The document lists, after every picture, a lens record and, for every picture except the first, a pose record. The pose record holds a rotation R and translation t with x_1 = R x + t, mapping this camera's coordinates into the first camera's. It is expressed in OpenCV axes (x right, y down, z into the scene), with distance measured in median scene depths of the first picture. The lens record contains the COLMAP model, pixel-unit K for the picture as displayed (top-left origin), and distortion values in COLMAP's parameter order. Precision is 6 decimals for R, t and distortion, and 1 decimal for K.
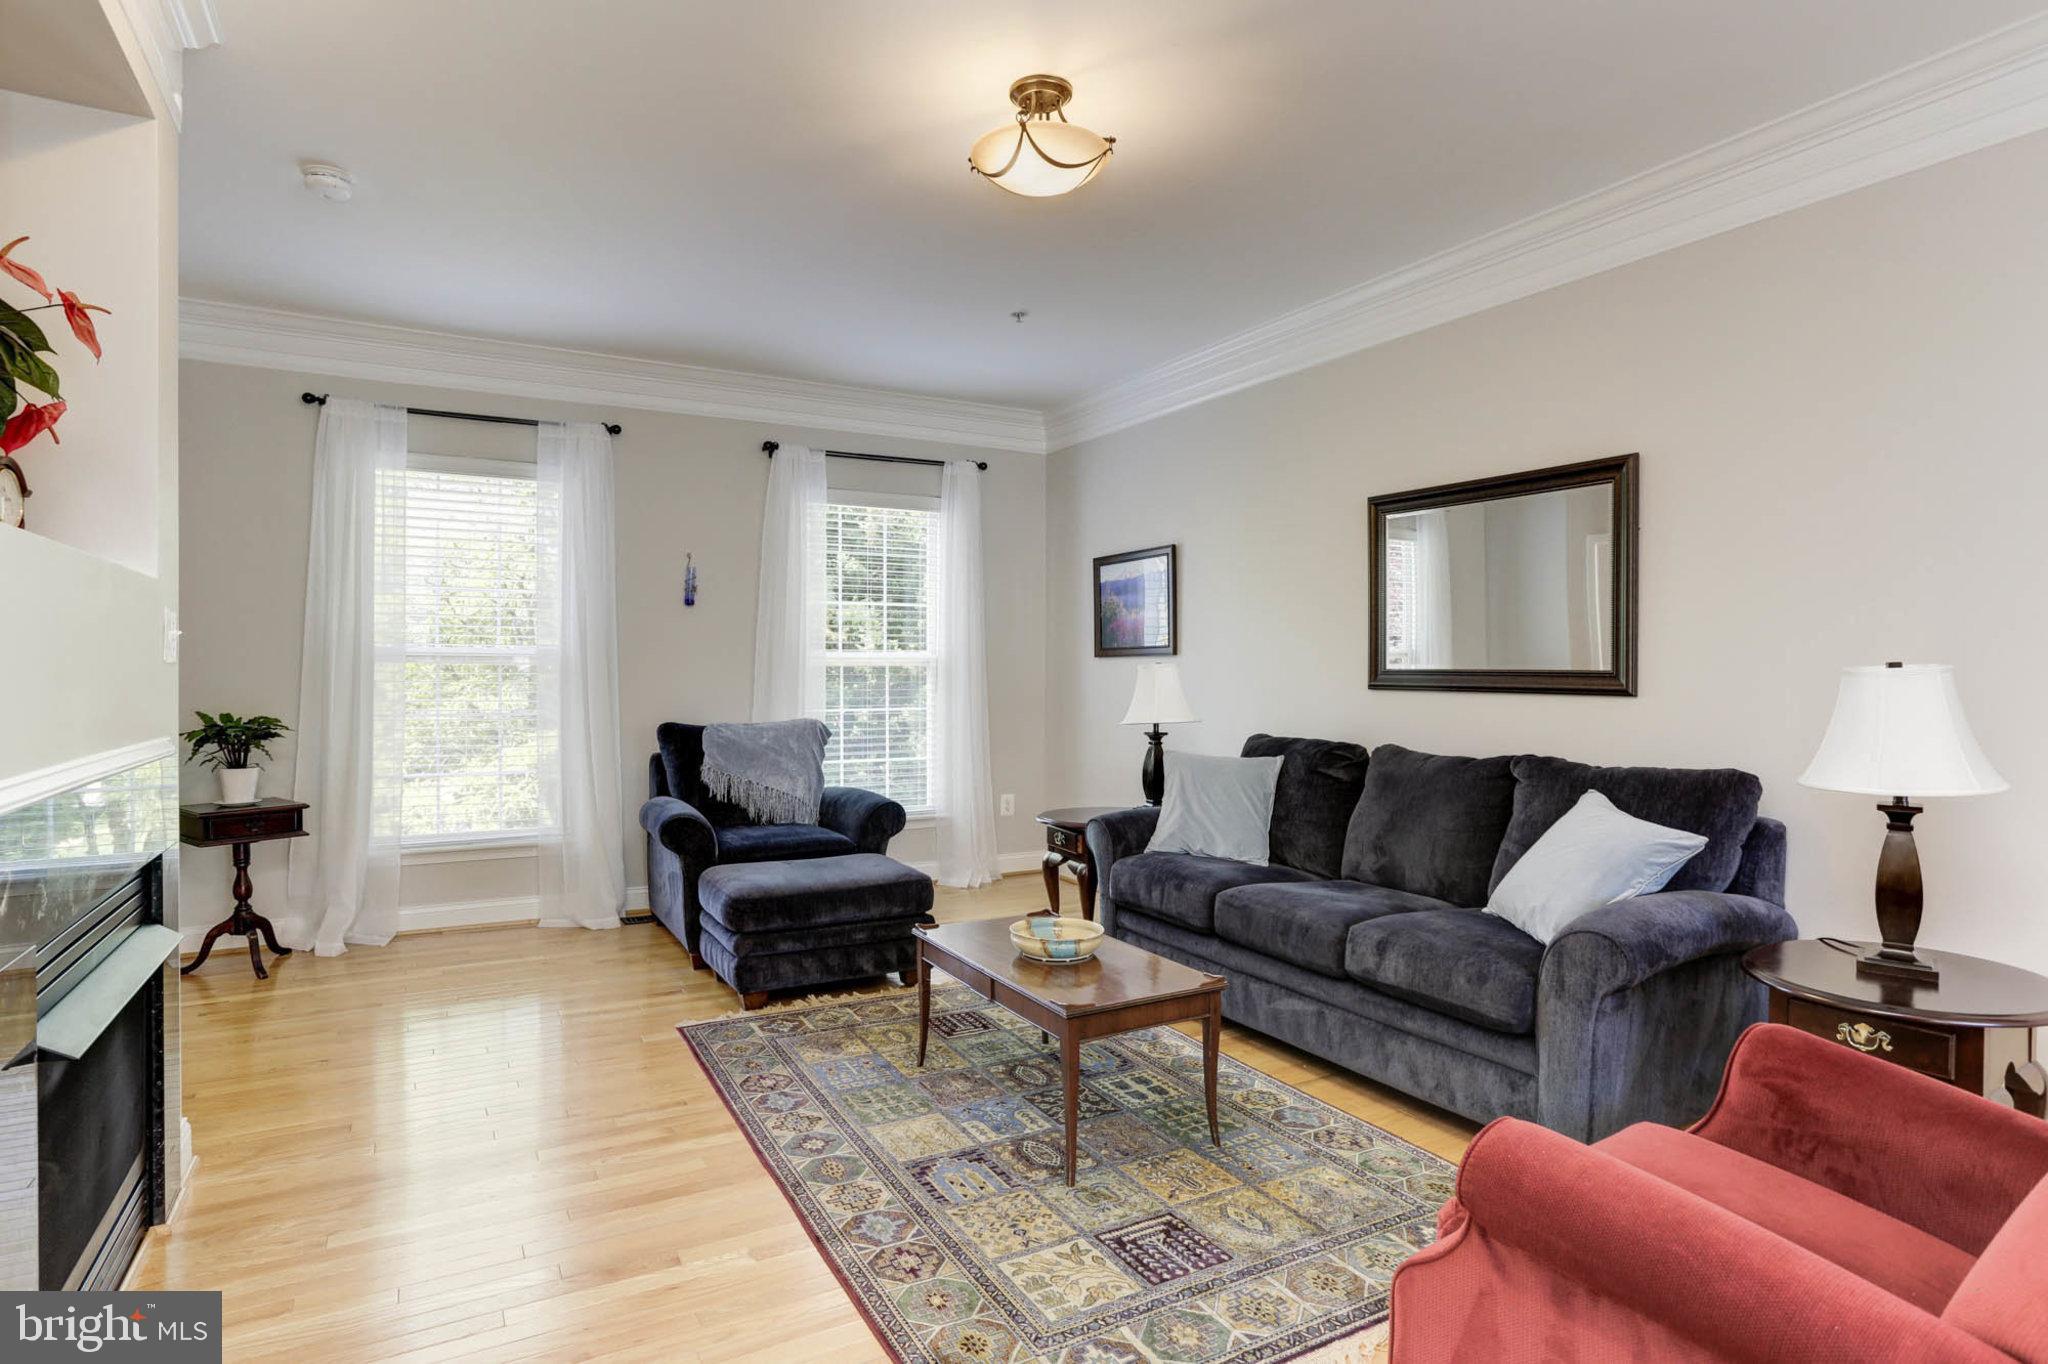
lens RADIAL K [[1183.4, 0, 1076.6], [0, 1183.4, 676.6], [0, 0, 1]] dist [-0.001907, -0.000062]
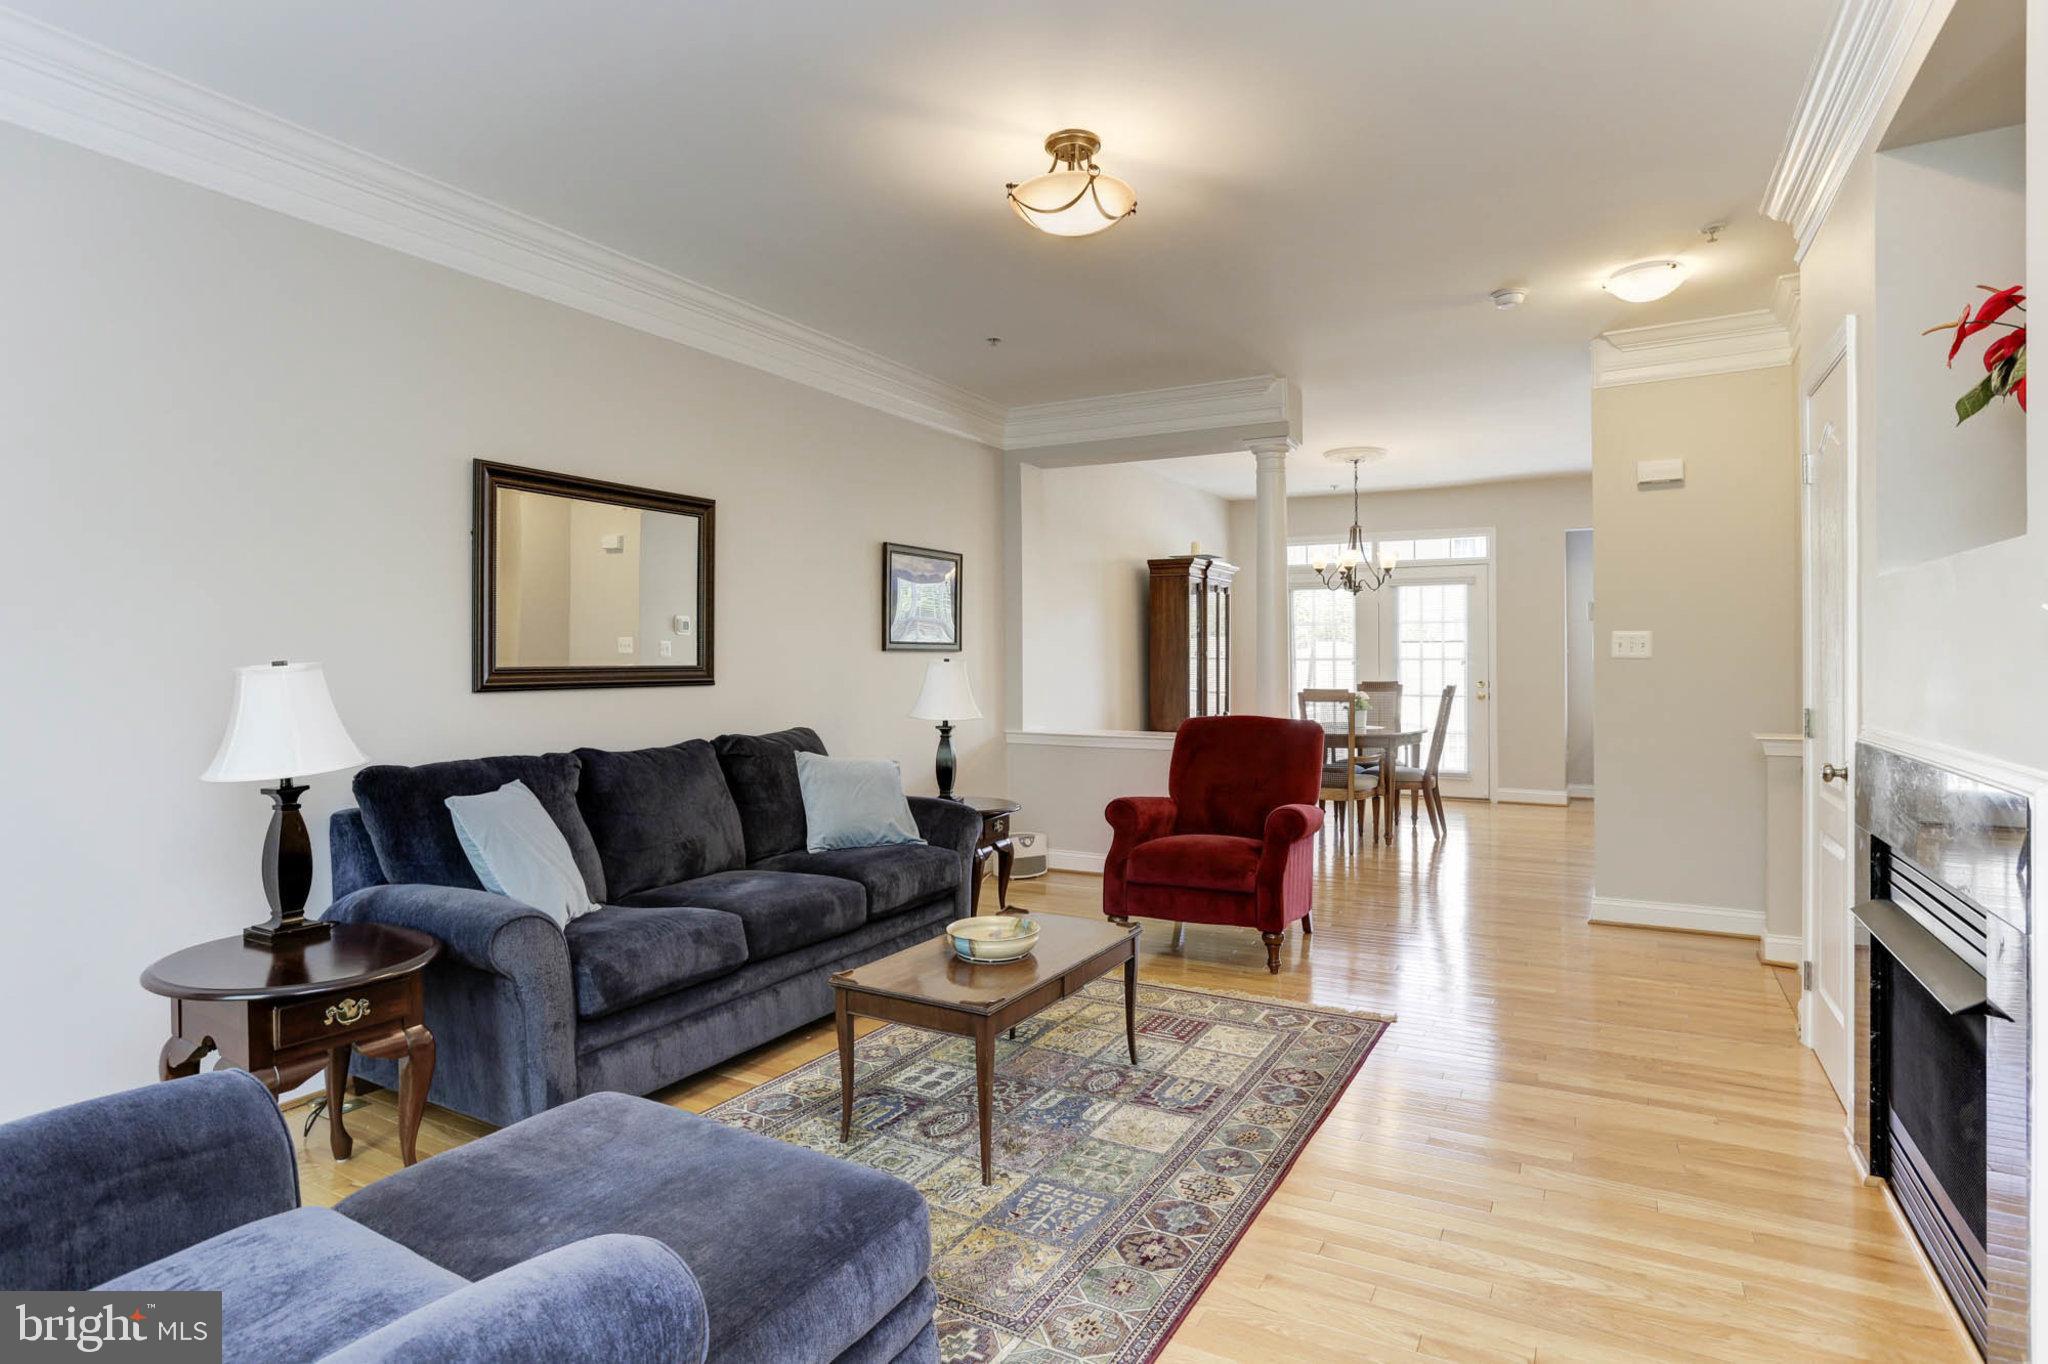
lens RADIAL K [[1082.3, 0, 1035.8], [0, 1082.3, 662.7], [0, 0, 1]] dist [-0.002012, 0.000642]
pose [[-0.525904, -0.001222, 0.850543, -0.779882], [0.014914, 0.999832, 0.010659, -0.016095], [-0.850413, 0.018291, -0.525797, 1.399631]]
